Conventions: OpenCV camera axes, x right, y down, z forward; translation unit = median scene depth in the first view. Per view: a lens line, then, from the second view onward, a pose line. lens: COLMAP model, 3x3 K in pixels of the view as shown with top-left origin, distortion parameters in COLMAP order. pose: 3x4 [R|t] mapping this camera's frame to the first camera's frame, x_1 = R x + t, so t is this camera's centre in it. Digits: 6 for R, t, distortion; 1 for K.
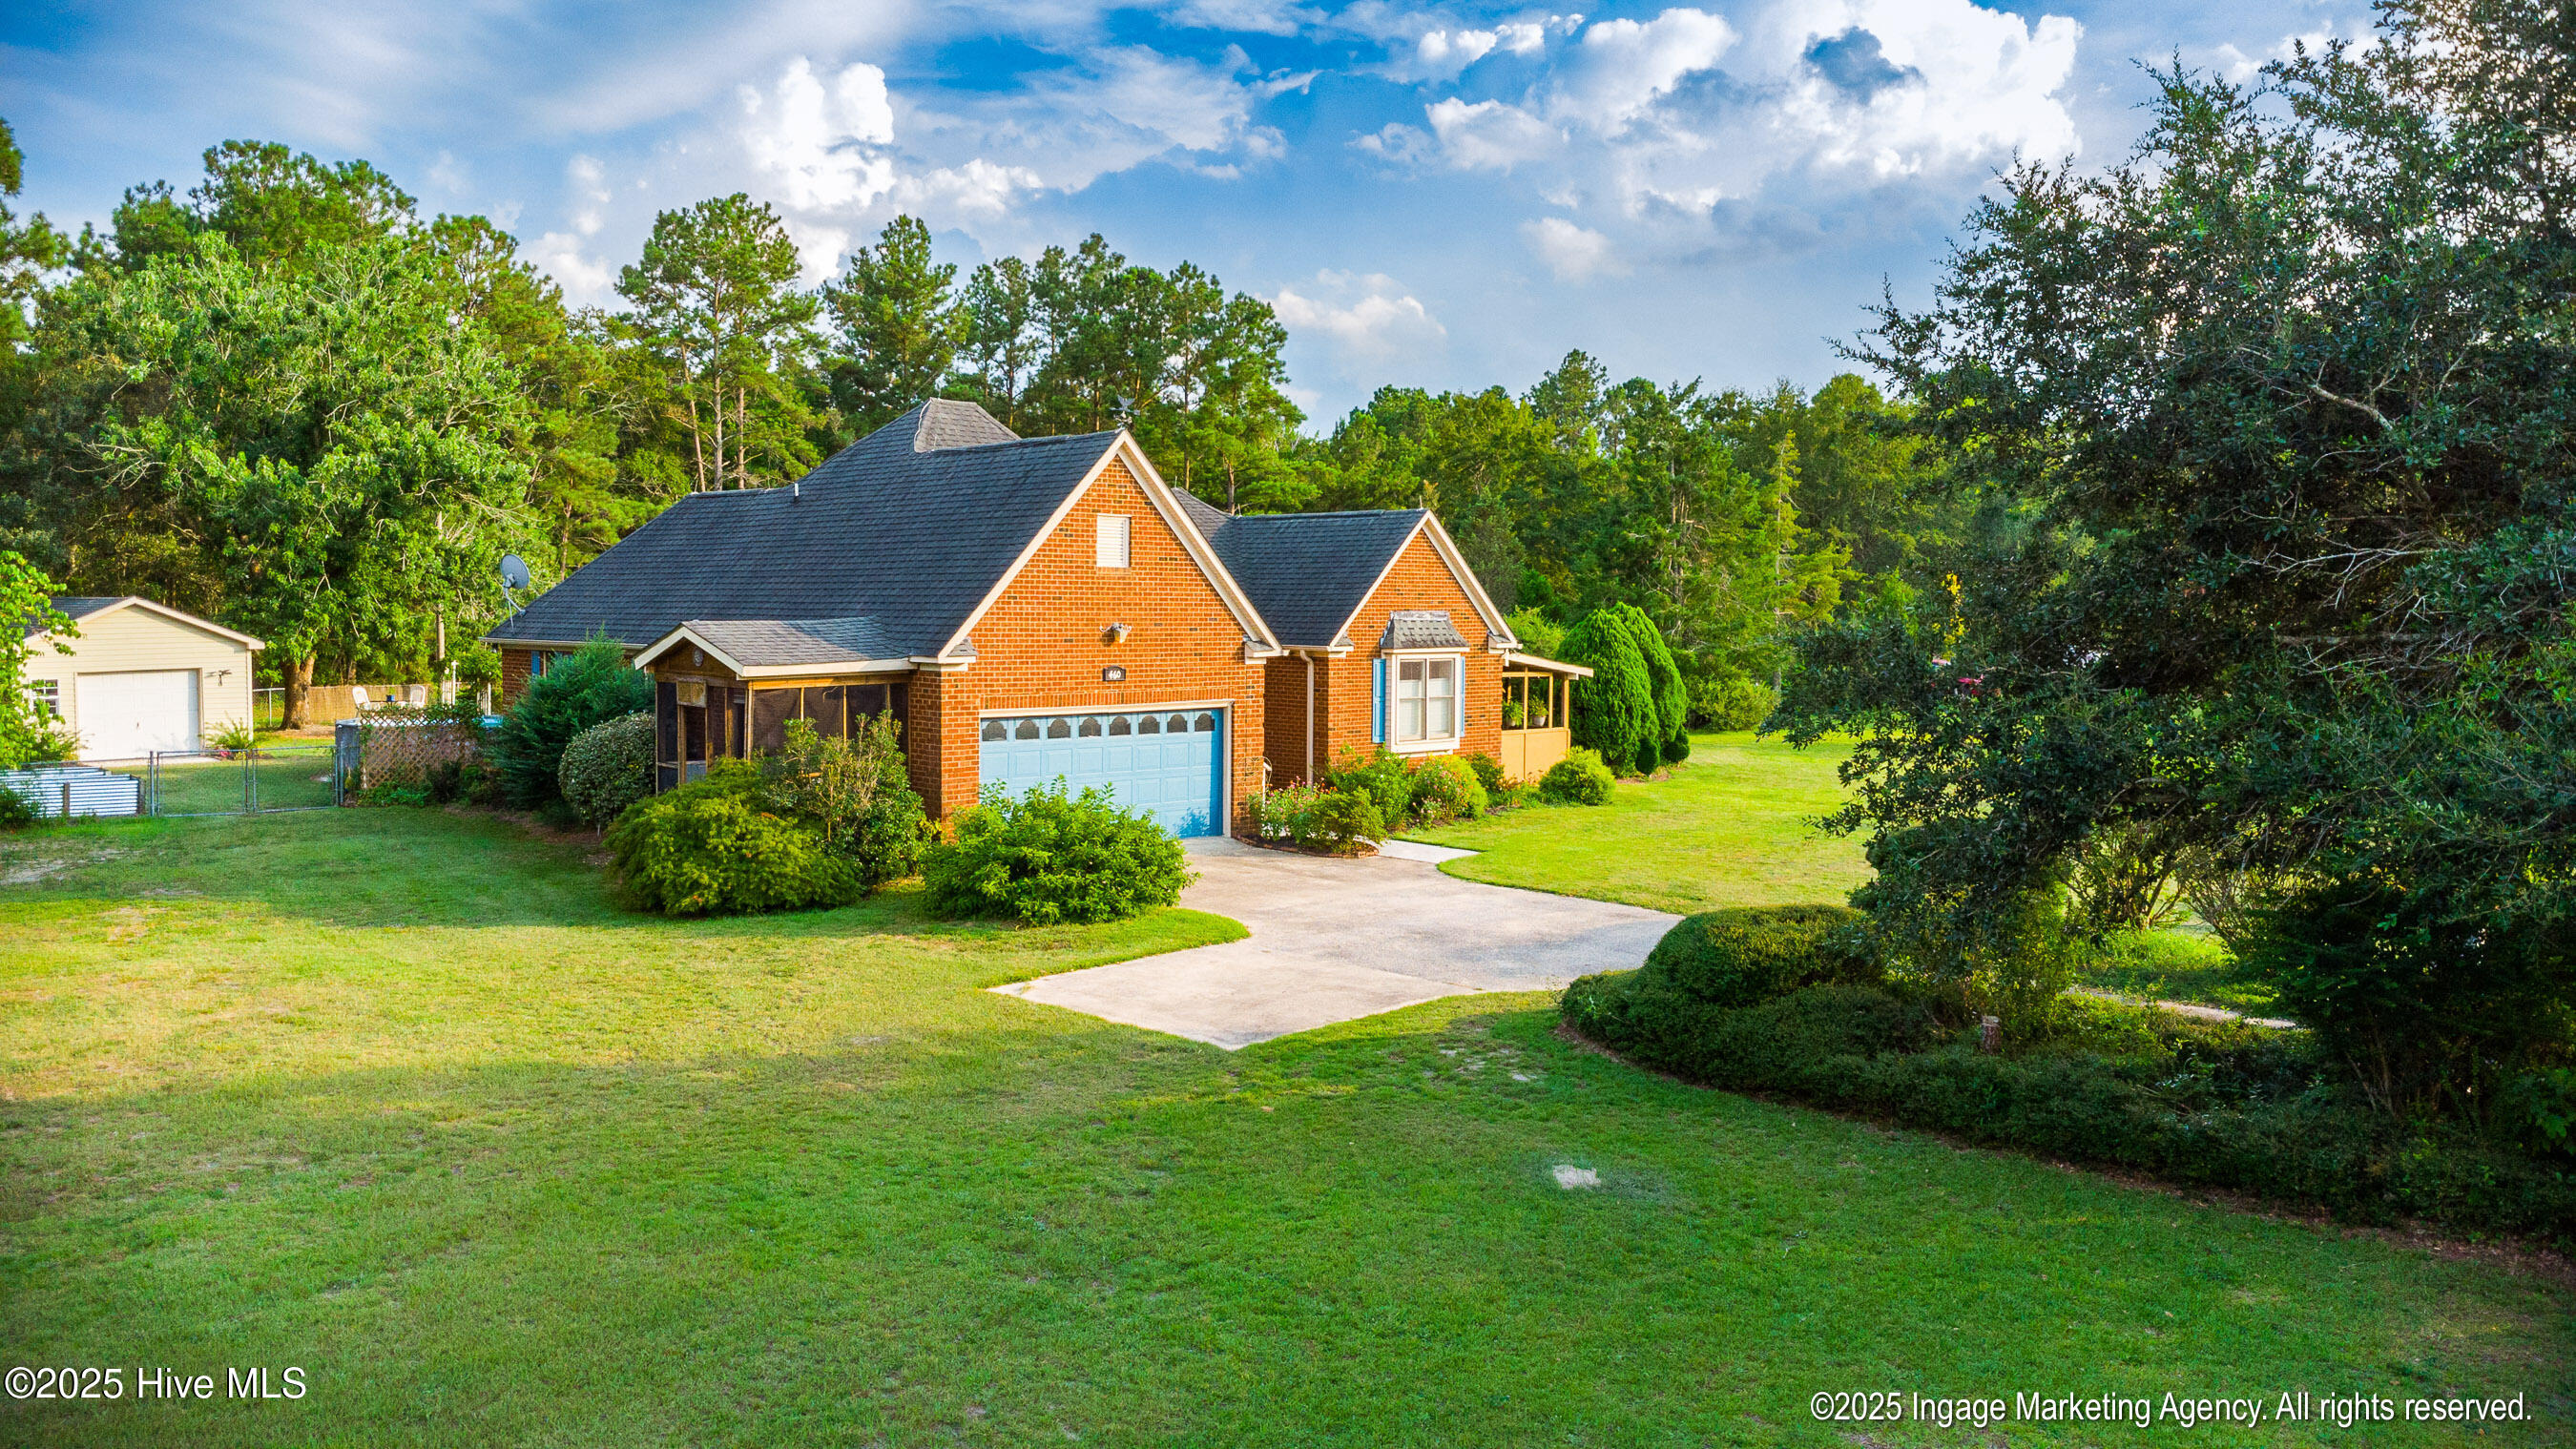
lens RADIAL K [[1875.3, 0, 1288.0], [0, 1875.3, 724.5], [0, 0, 1]] dist [-0.006544, -0.001360]
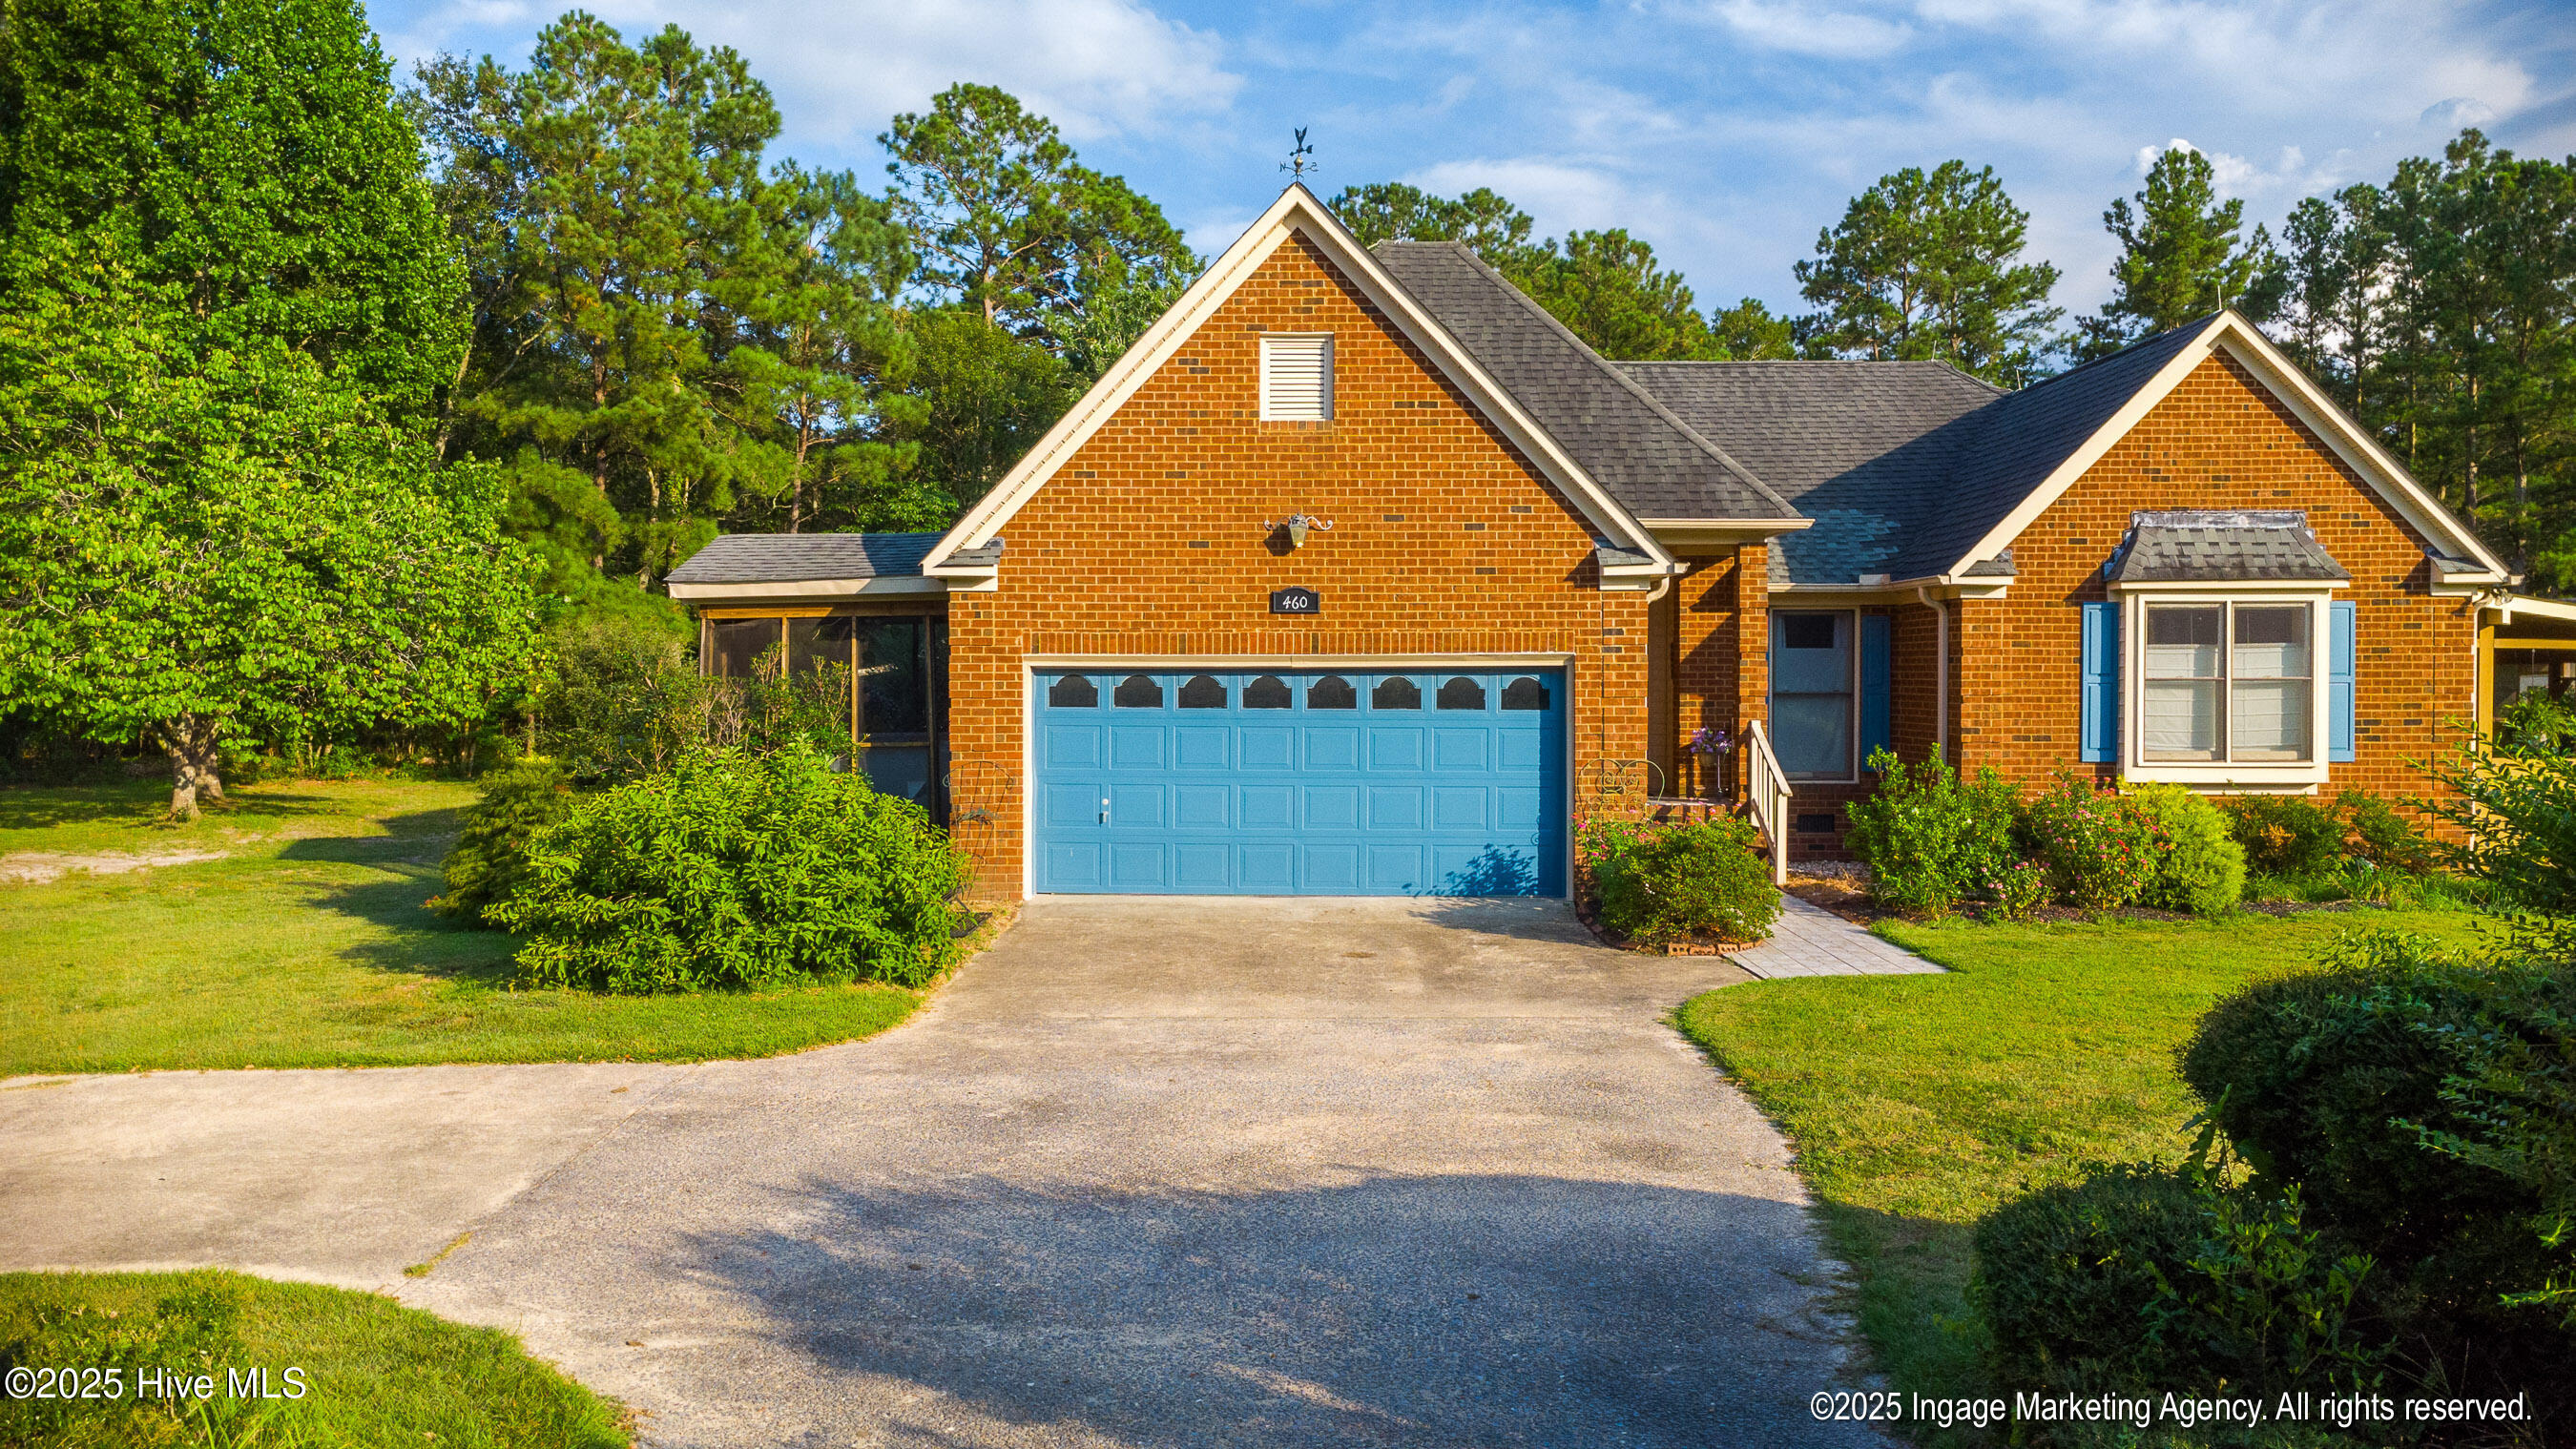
lens RADIAL K [[1875.3, 0, 1288.0], [0, 1875.3, 724.5], [0, 0, 1]] dist [-0.006544, -0.001360]
pose [[0.694888, 0.007708, -0.719076, 0.309595], [-0.040151, 0.998799, -0.028093, 0.026470], [0.717996, 0.048393, 0.694363, 0.548896]]
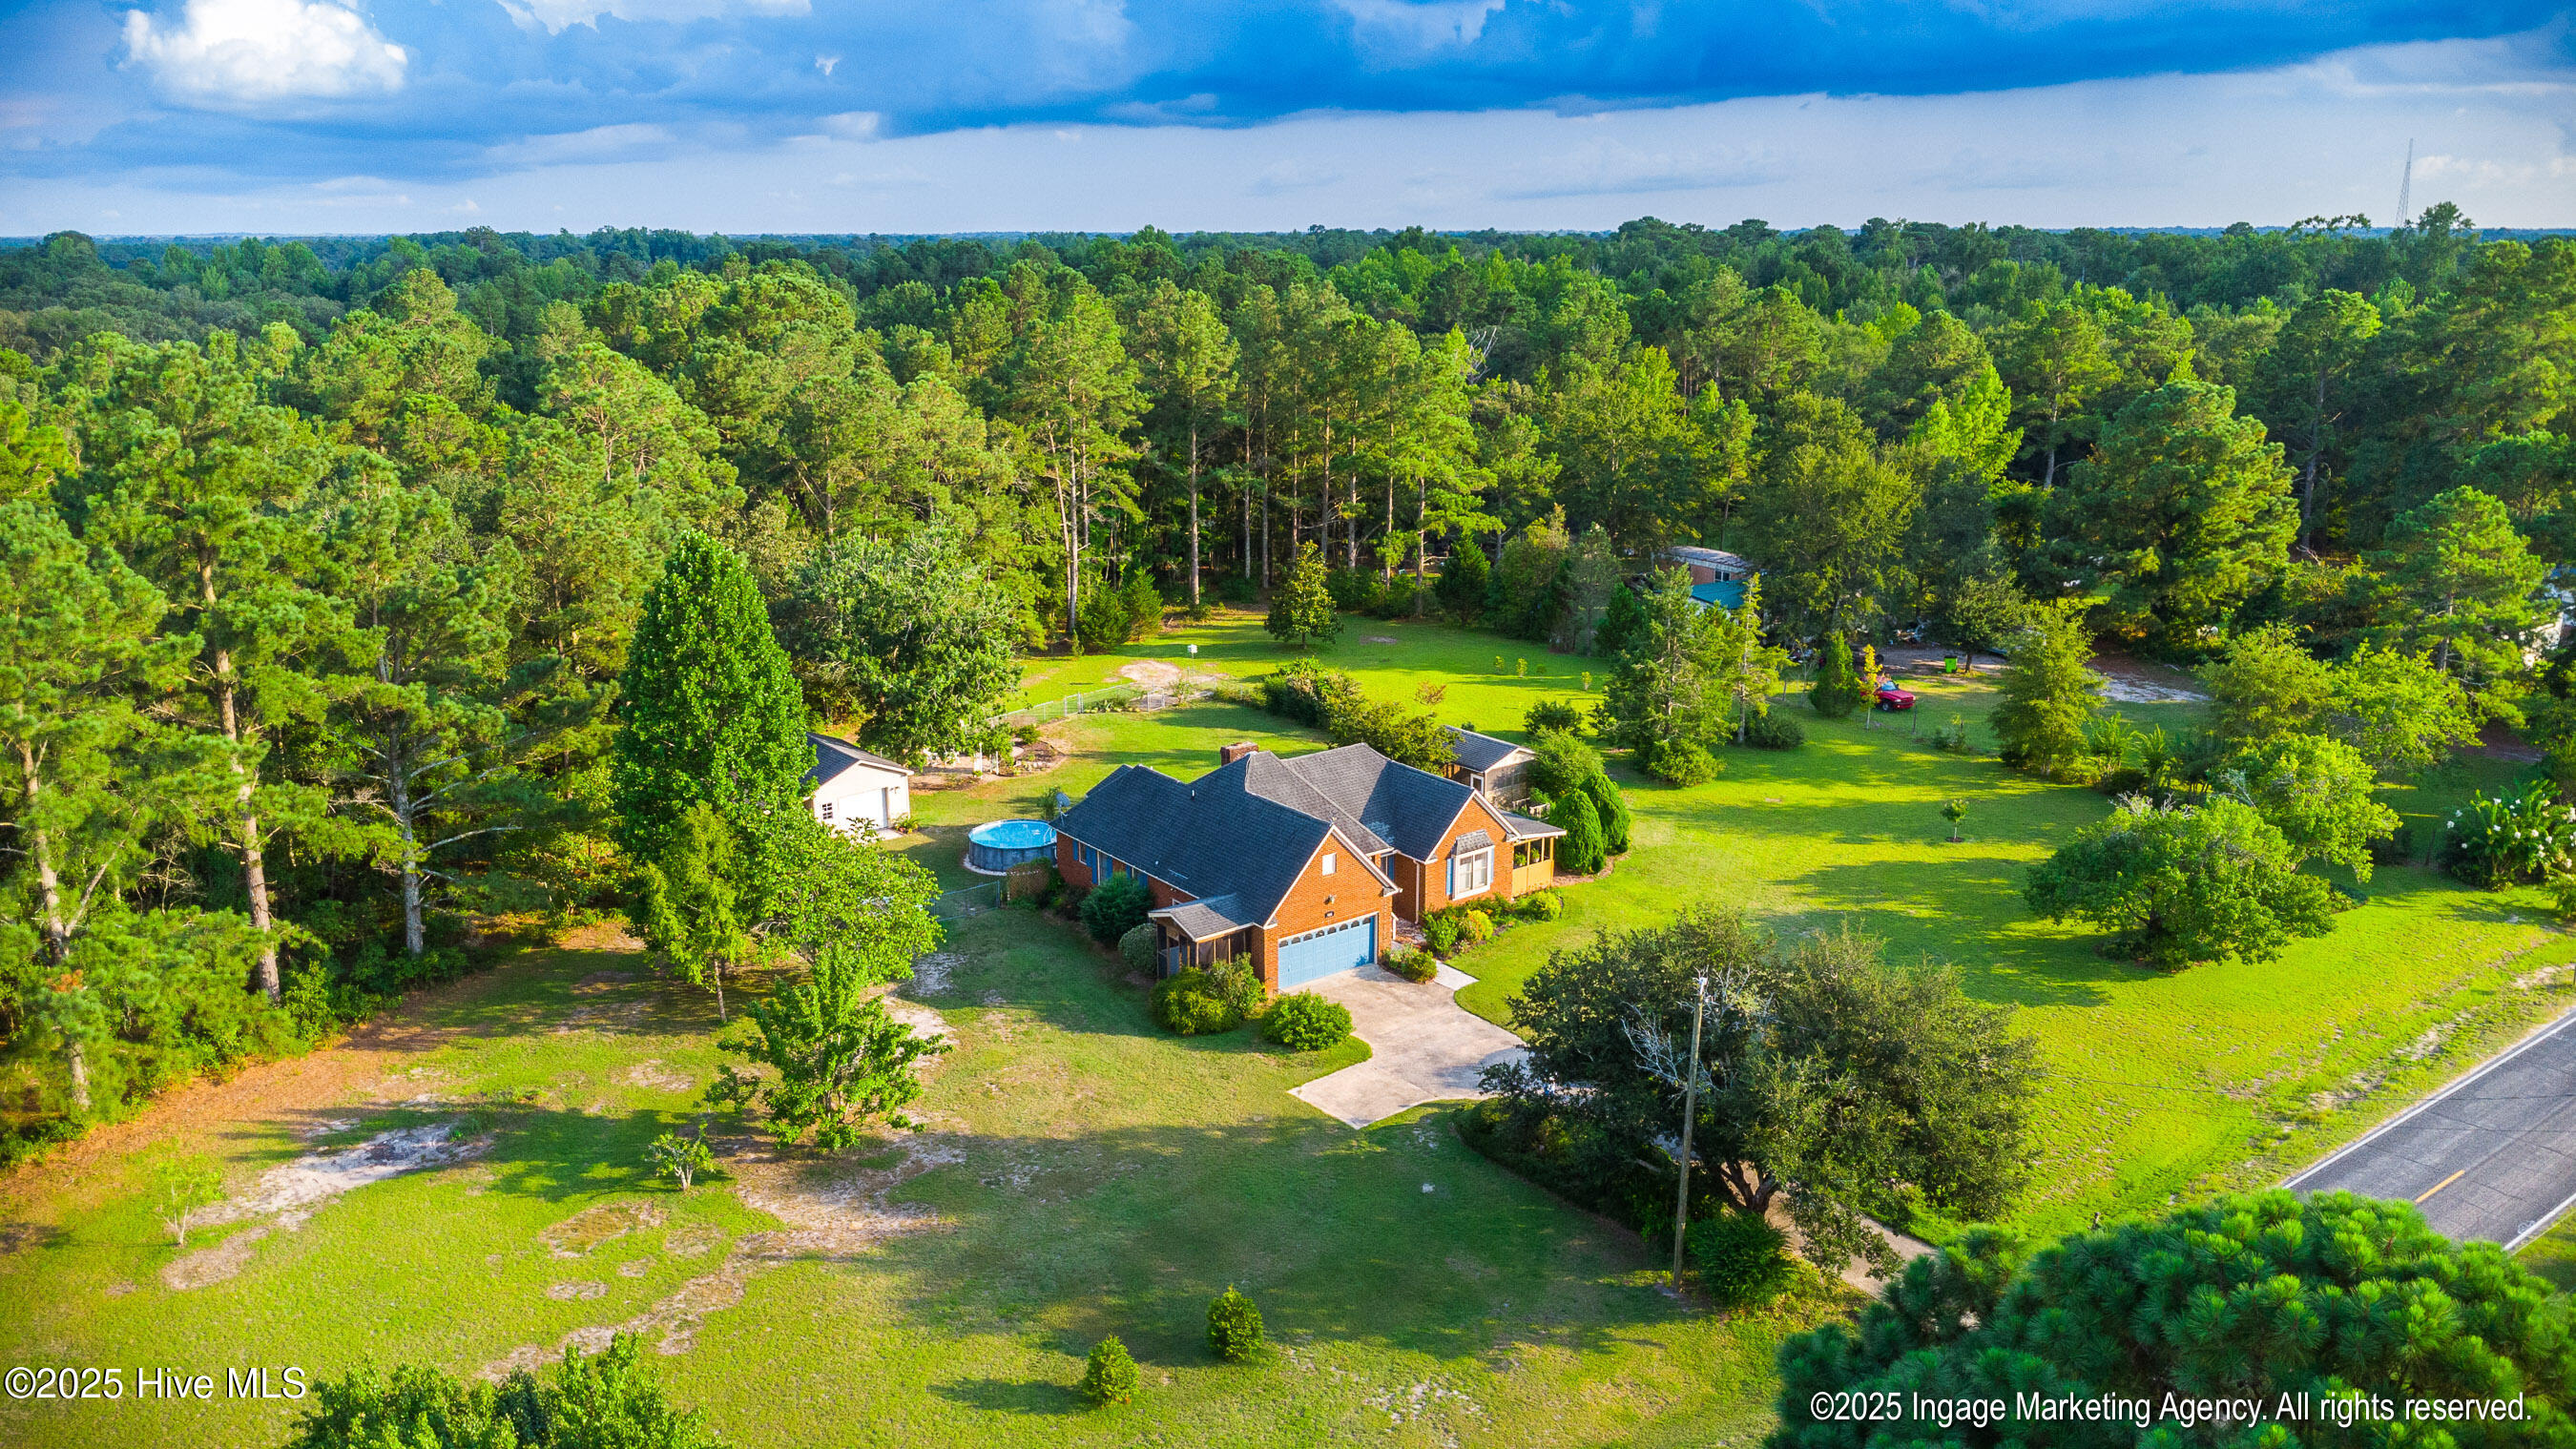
lens RADIAL K [[1875.3, 0, 1288.0], [0, 1875.3, 724.5], [0, 0, 1]] dist [-0.006544, -0.001360]
pose [[0.991582, 0.017914, -0.128232, 0.162118], [0.008114, 0.979839, 0.199623, -0.737489], [0.129223, -0.198983, 0.971446, -1.337501]]
